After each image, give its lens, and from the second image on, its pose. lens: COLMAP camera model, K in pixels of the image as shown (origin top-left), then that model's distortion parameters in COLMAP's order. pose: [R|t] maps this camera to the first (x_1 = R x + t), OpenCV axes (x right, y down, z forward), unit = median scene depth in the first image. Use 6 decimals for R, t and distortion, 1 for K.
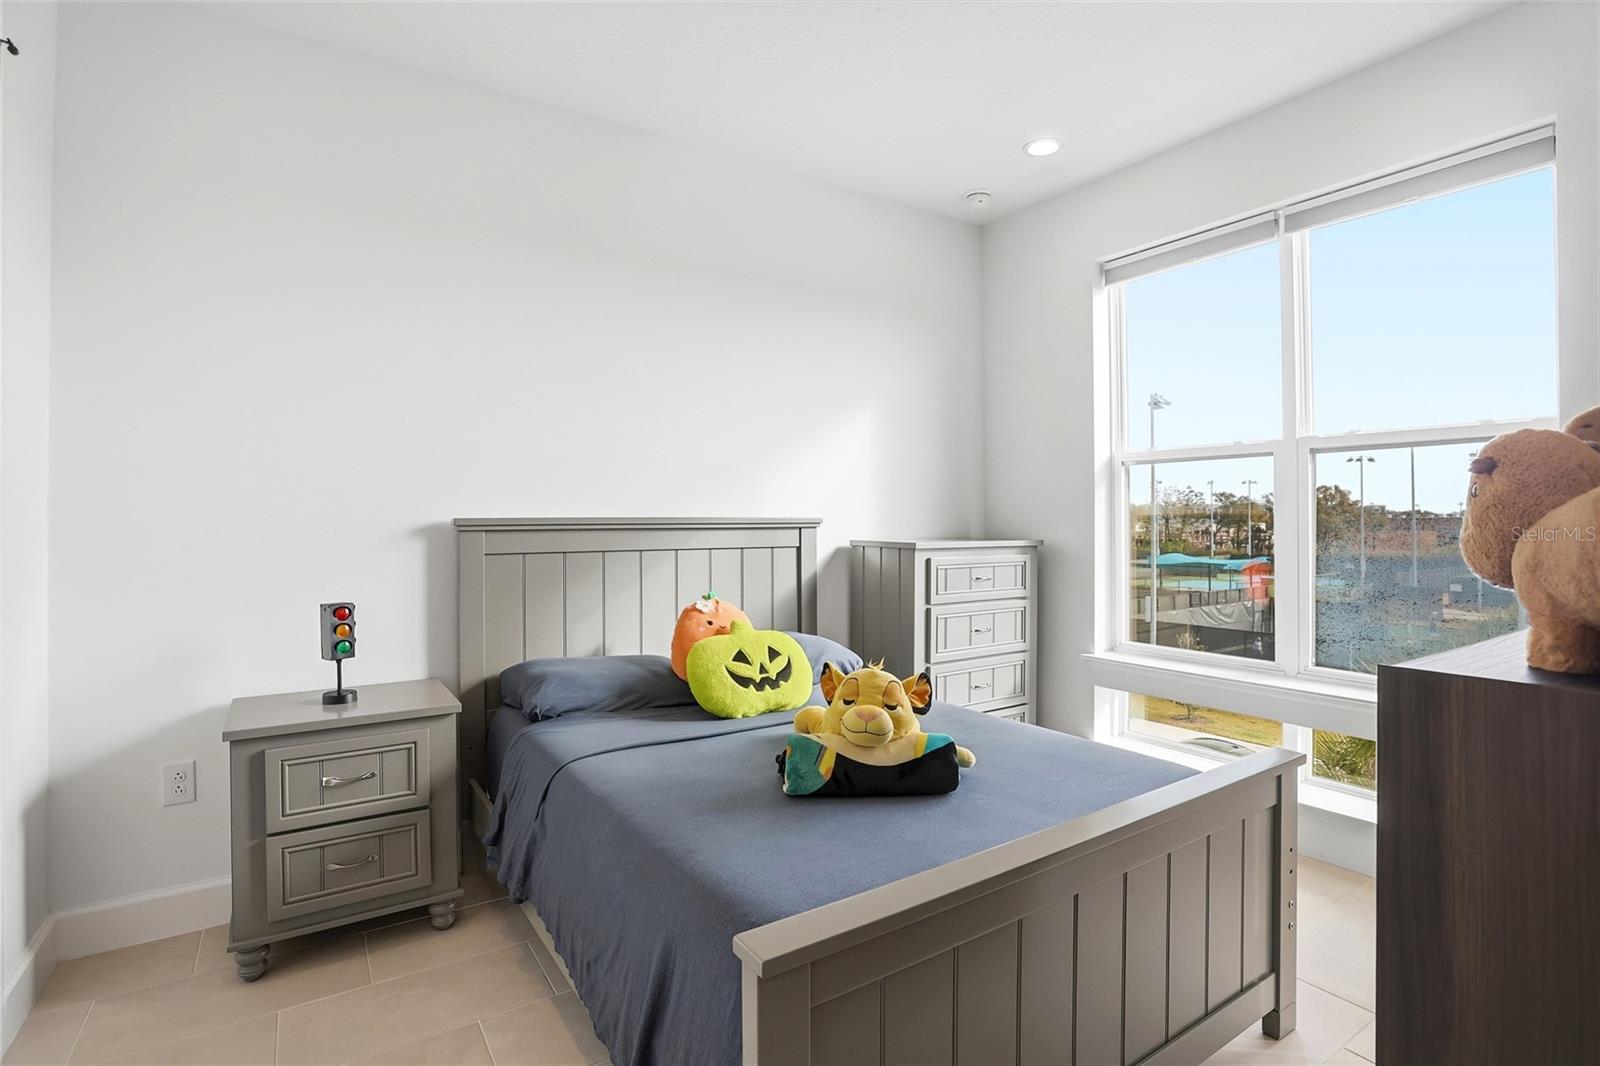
lens RADIAL K [[753.8, 0, 800.0], [0, 753.8, 533.0], [0, 0, 1]] dist [-0.052517, -0.000103]
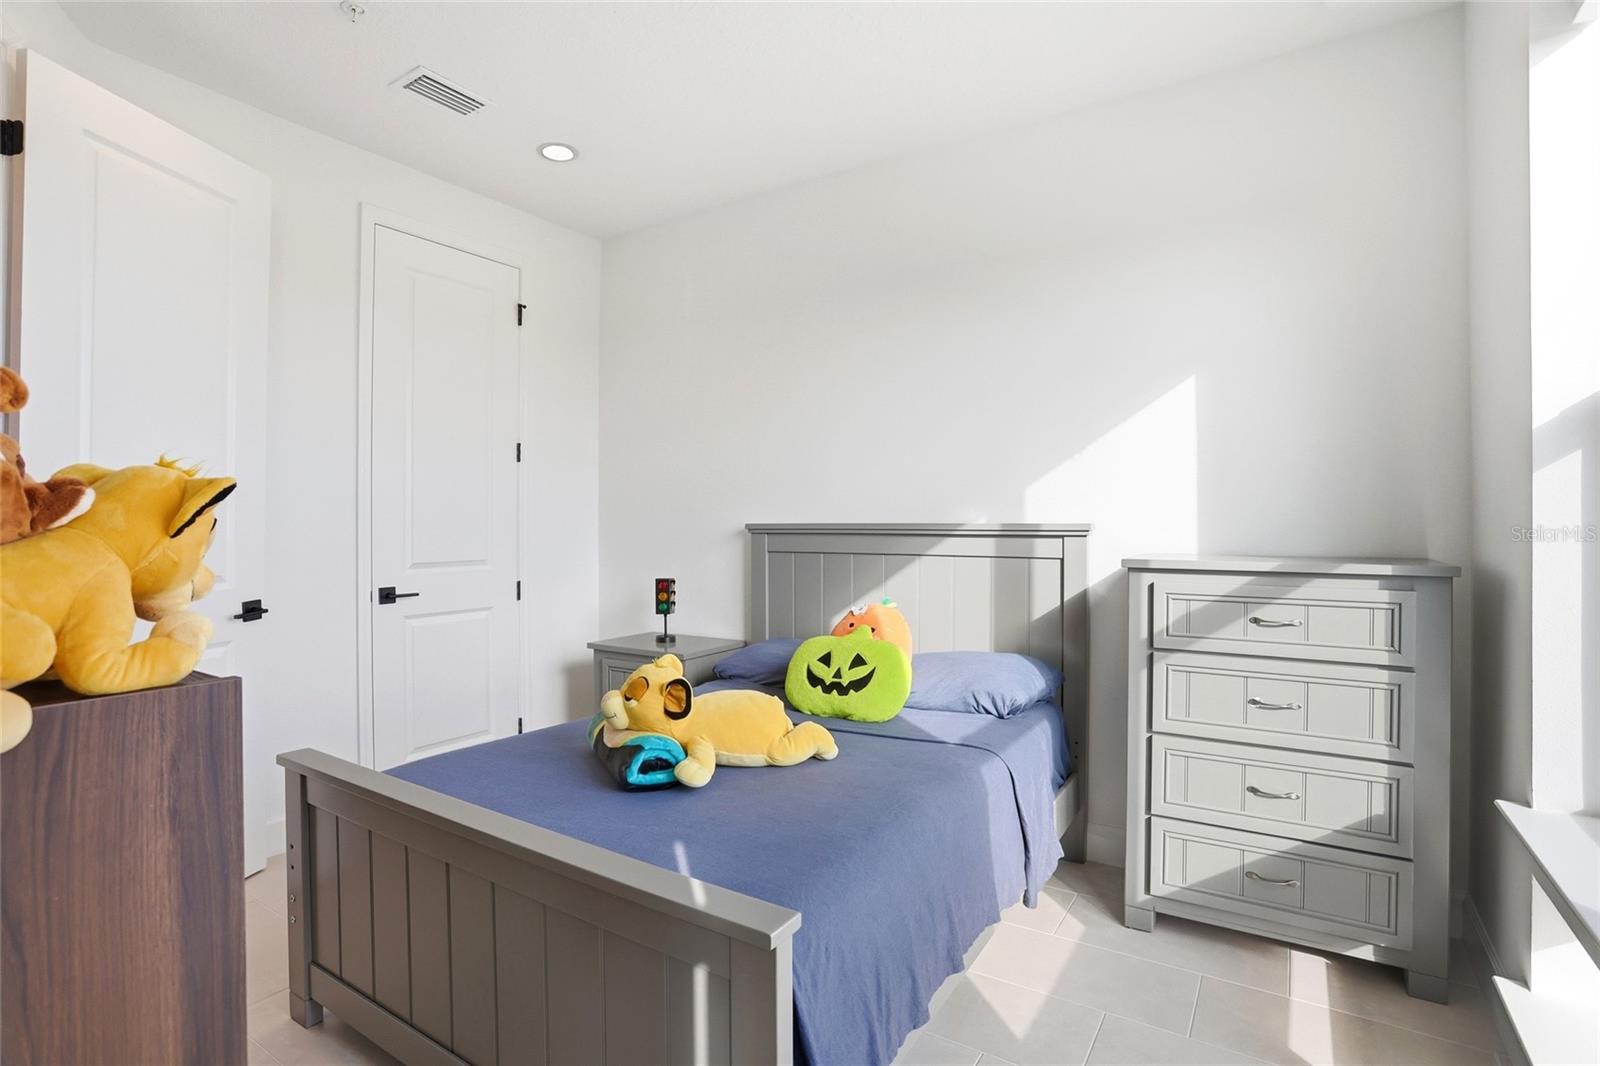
lens RADIAL K [[776.1, 0, 847.3], [0, 776.1, 527.7], [0, 0, 1]] dist [-0.020659, 0.000052]
pose [[0.446167, 0.005042, -0.894936, 0.862320], [-0.020319, 0.999783, -0.004497, -0.009200], [0.894719, 0.020190, 0.446173, 0.533813]]
